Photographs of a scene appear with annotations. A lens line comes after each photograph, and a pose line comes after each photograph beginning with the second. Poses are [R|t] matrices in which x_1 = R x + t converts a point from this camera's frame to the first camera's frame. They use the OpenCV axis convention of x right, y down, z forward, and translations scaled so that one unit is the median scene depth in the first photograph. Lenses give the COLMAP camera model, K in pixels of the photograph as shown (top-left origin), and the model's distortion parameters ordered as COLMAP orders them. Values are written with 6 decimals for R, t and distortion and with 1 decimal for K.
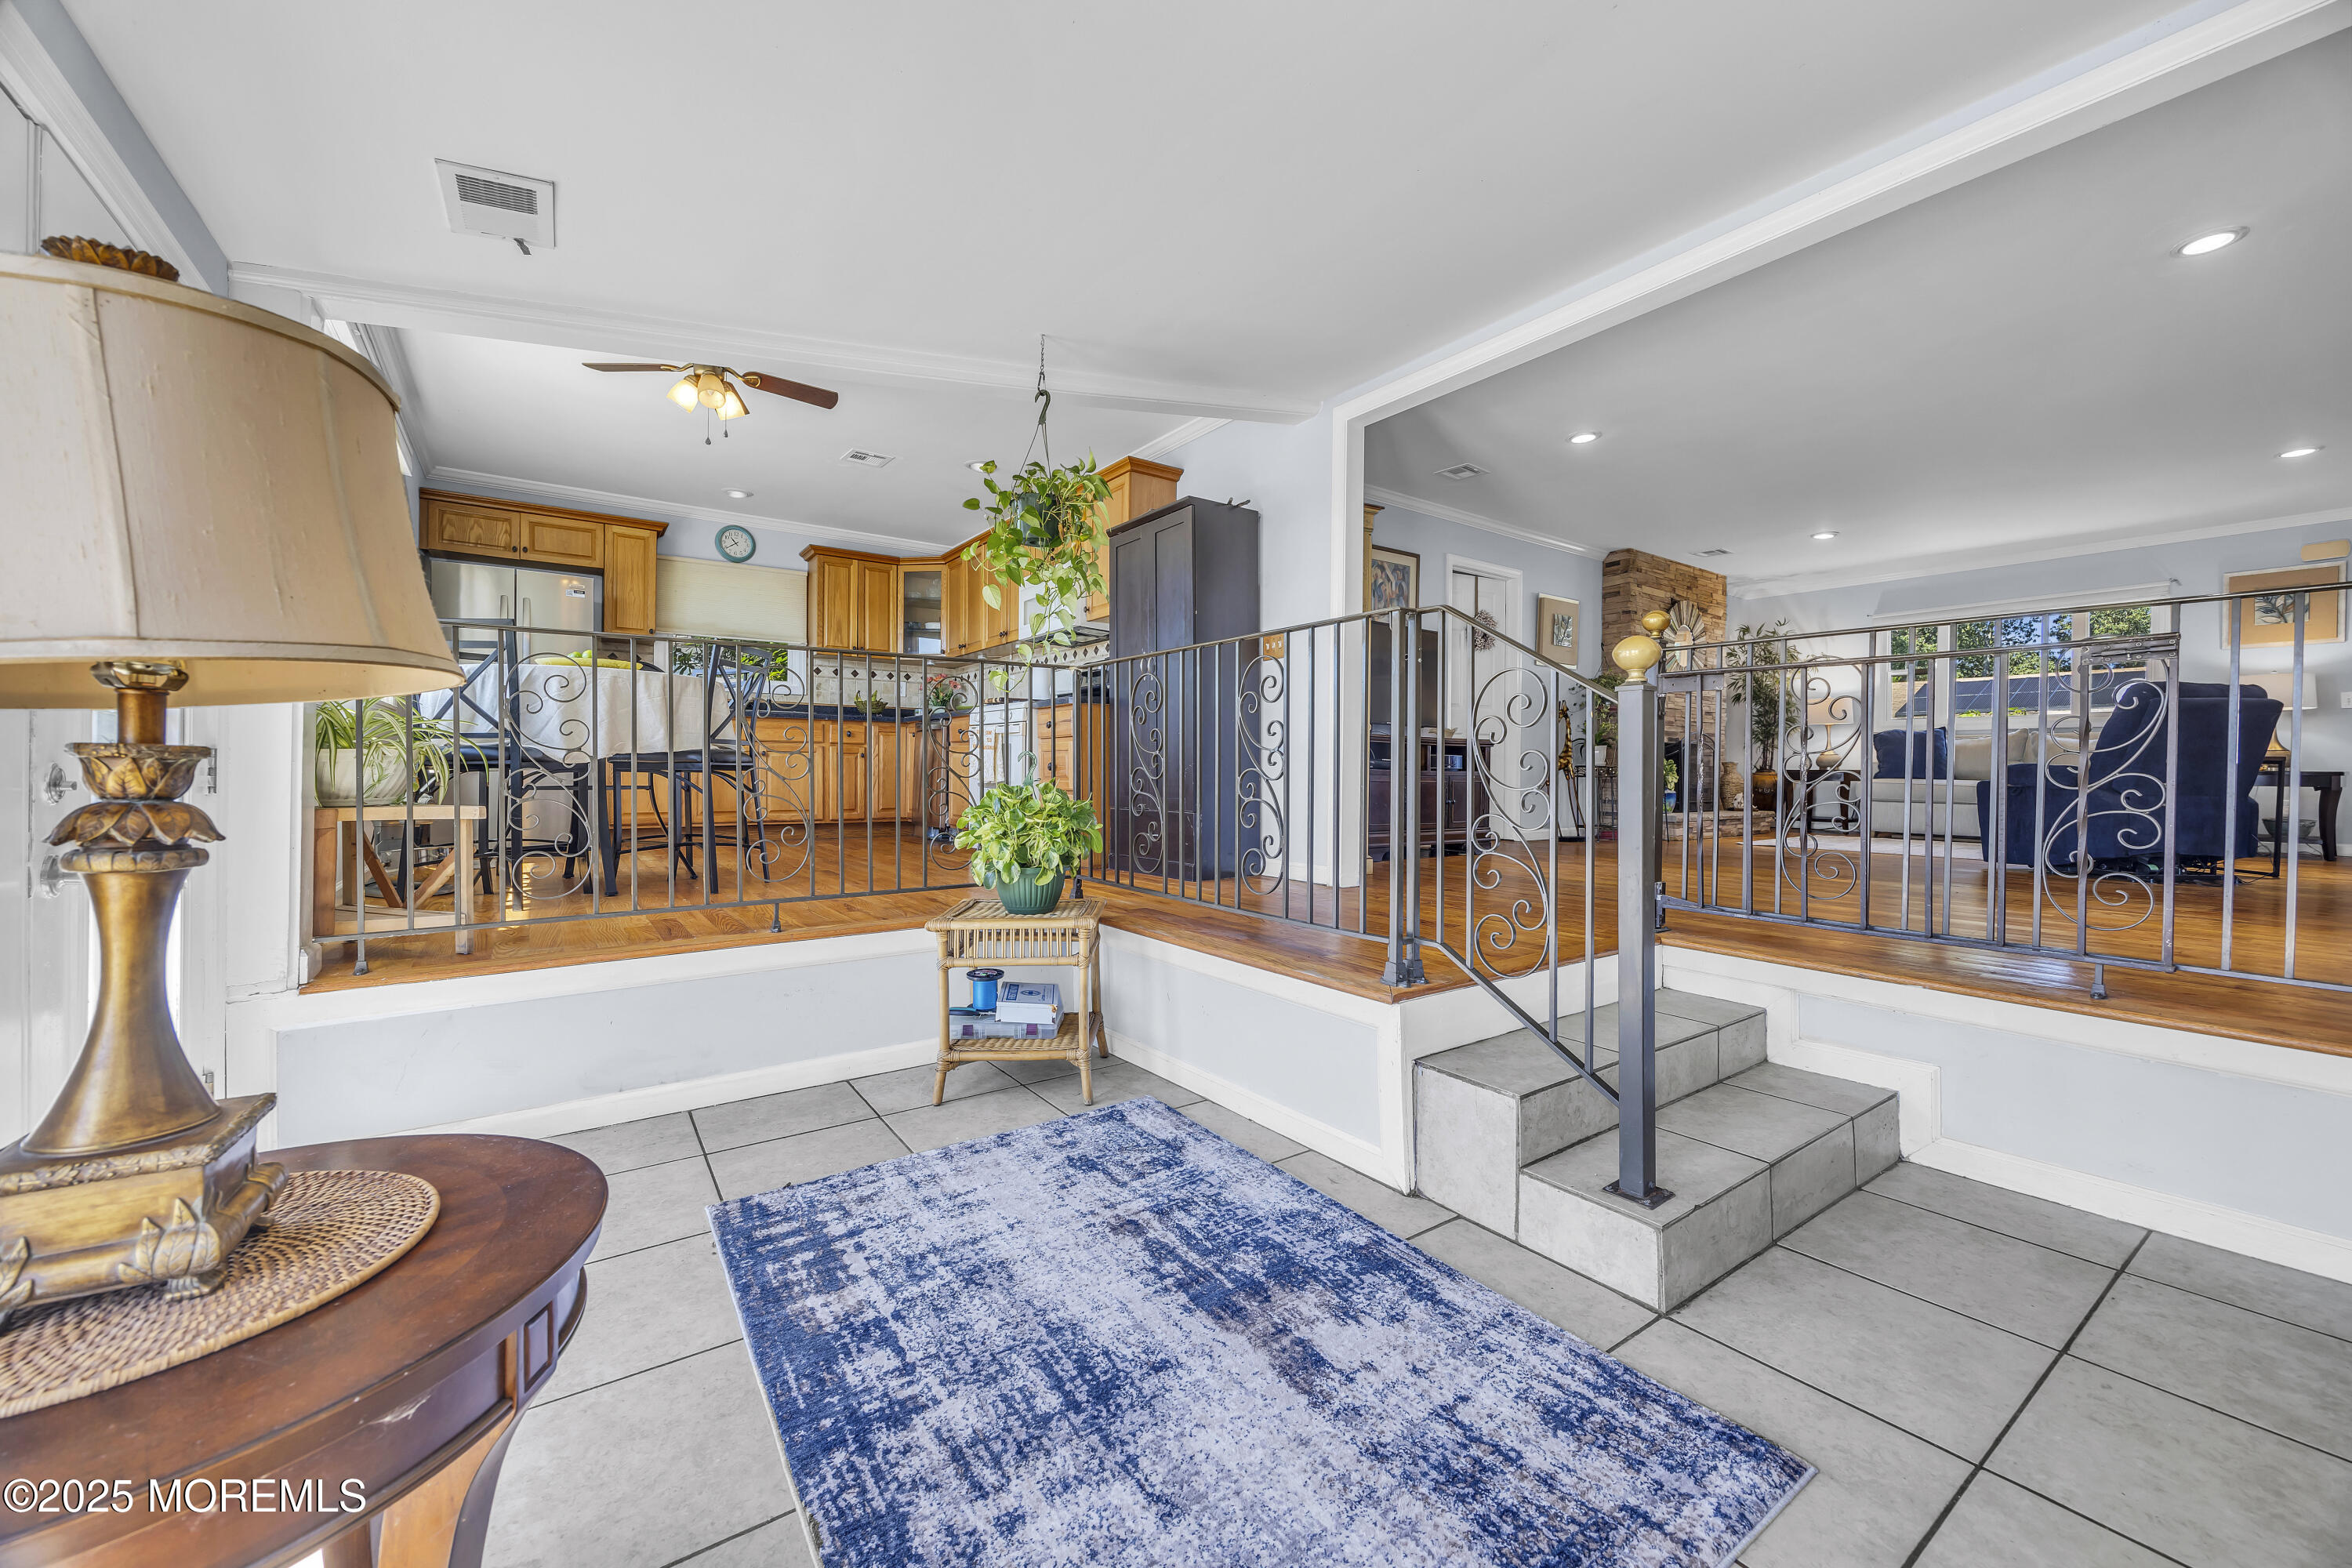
lens RADIAL K [[901.2, 0, 1191.1], [0, 901.2, 773.4], [0, 0, 1]] dist [-0.003111, 0.000765]
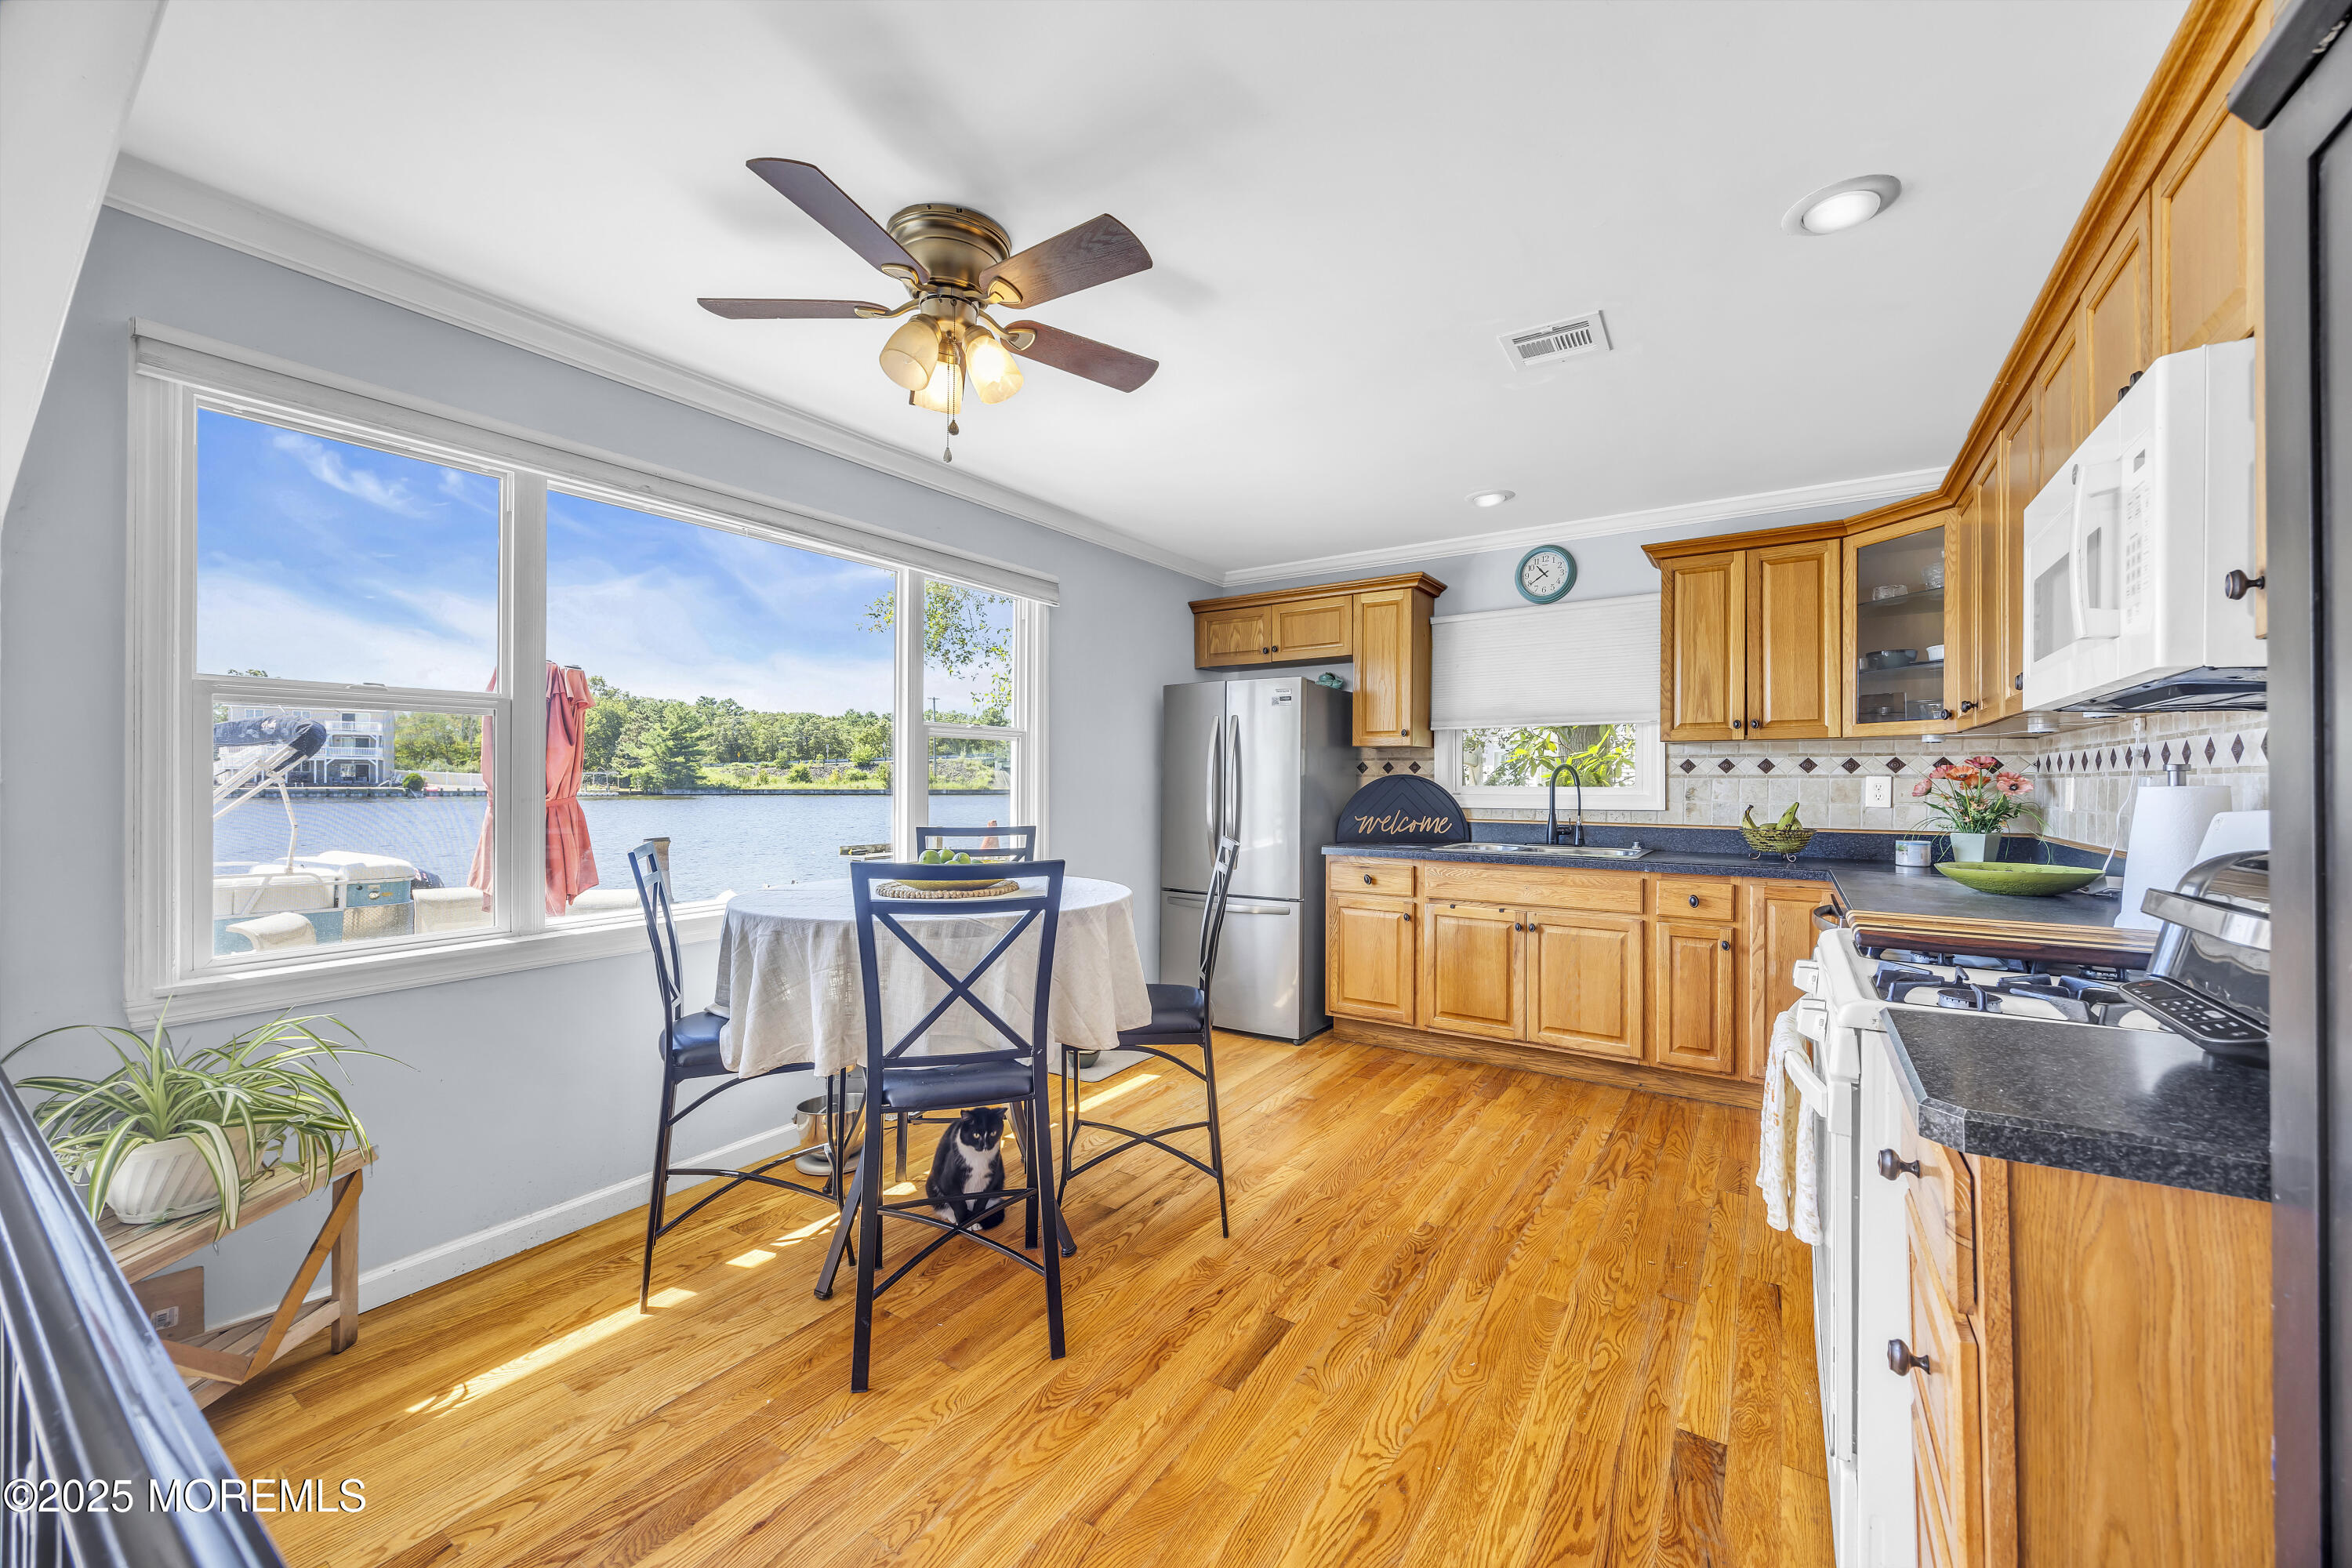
lens RADIAL K [[901.2, 0, 1183.9], [0, 901.2, 781.3], [0, 0, 1]] dist [-0.003111, 0.000765]
pose [[0.353642, -0.006981, -0.935355, -0.028452], [-0.003966, 0.999952, -0.008963, -0.363261], [0.935372, 0.006879, 0.353597, 1.899109]]
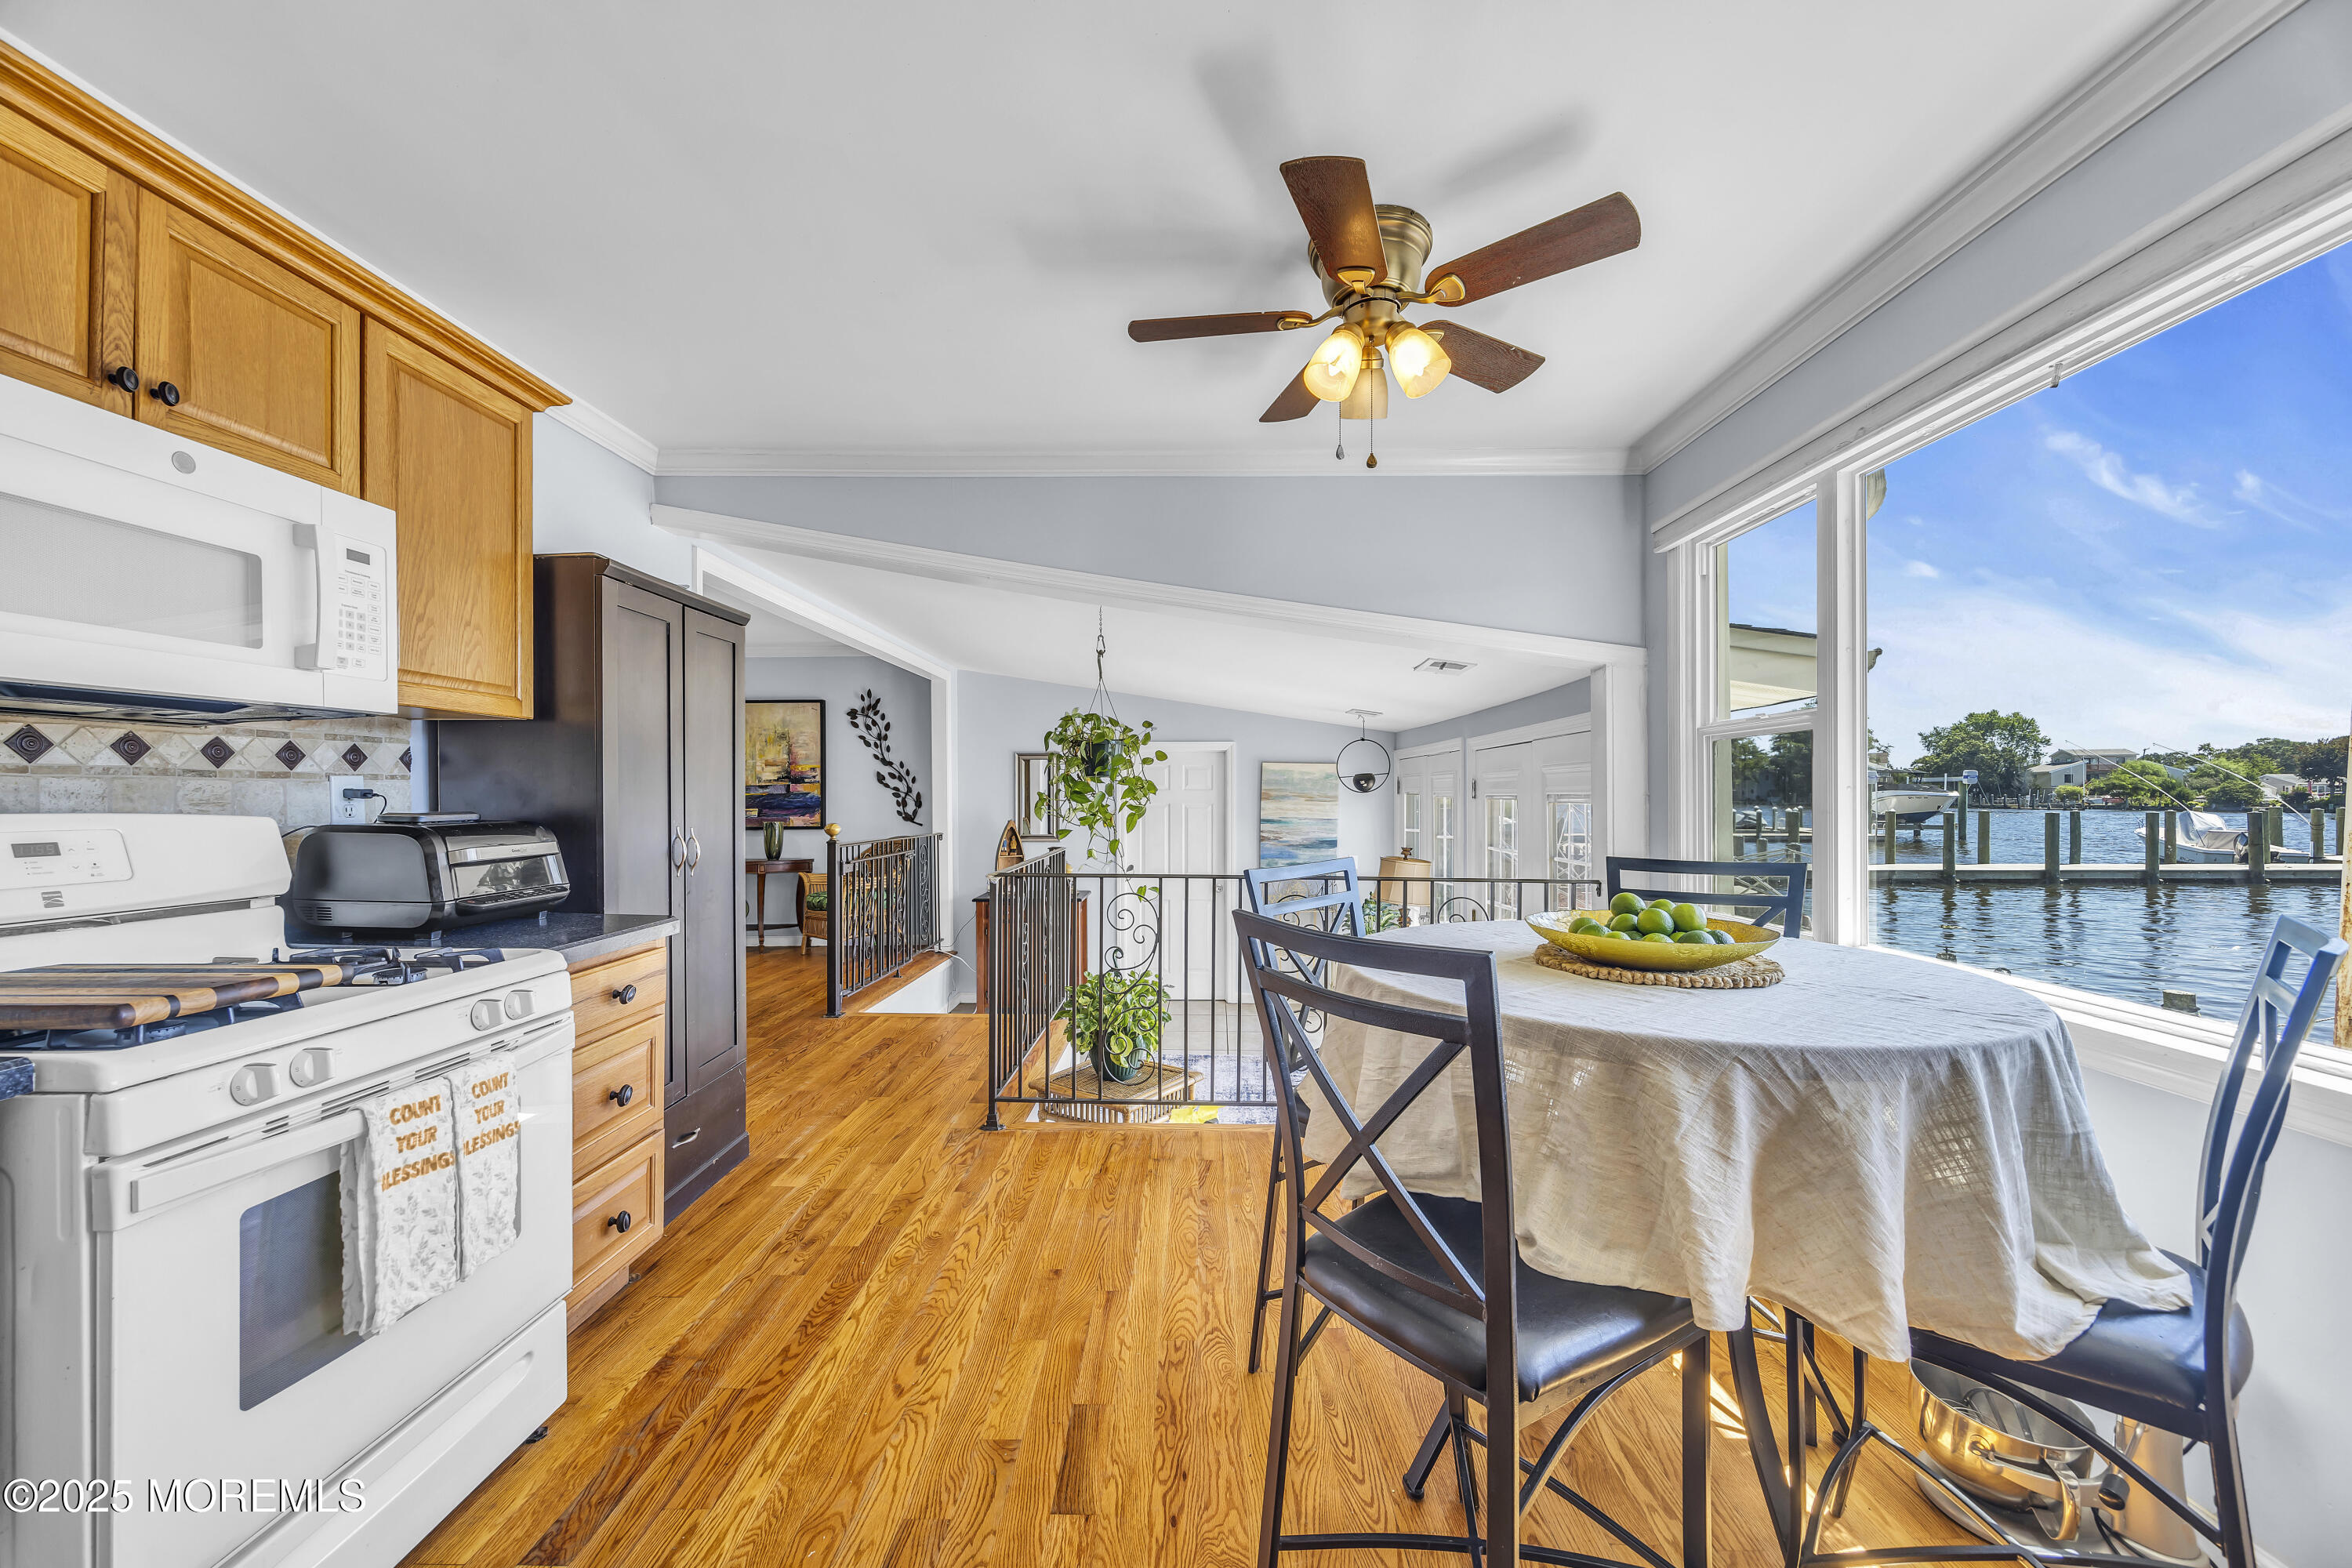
lens RADIAL K [[901.2, 0, 1185.1], [0, 901.2, 794.0], [0, 0, 1]] dist [-0.003111, 0.000765]
pose [[-0.805105, -0.006784, 0.593094, -1.530866], [-0.003270, 0.999970, 0.007000, -0.373606], [-0.593123, 0.003696, -0.805103, 2.962654]]
